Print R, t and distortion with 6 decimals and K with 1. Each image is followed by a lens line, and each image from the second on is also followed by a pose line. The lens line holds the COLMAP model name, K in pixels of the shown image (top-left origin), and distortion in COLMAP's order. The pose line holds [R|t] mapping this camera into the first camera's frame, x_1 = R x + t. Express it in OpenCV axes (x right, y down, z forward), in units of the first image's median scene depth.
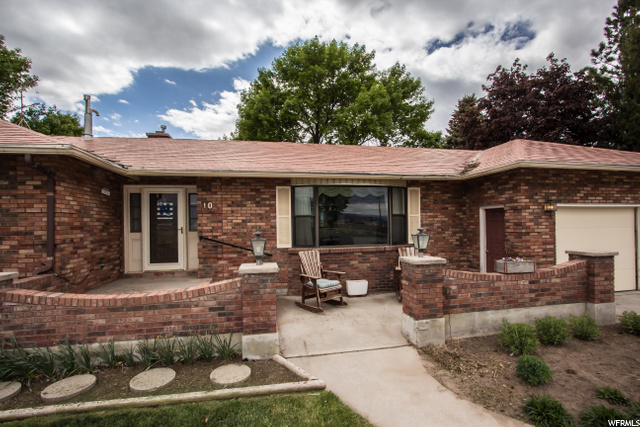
lens RADIAL K [[292.9, 0, 320.0], [0, 292.9, 203.5], [0, 0, 1]] dist [0.000565, 0.000364]
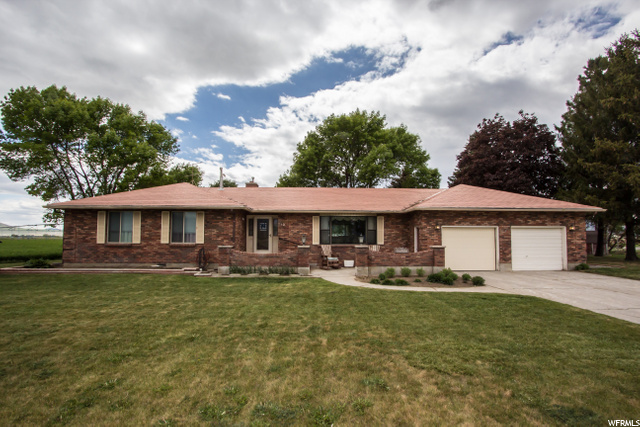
lens RADIAL K [[292.9, 0, 320.0], [0, 292.9, 203.5], [0, 0, 1]] dist [0.000565, 0.000364]
pose [[0.985983, -0.001207, -0.166839, 0.273718], [-0.006172, 0.999025, -0.043703, -0.057637], [0.166729, 0.044120, 0.985015, -1.163736]]
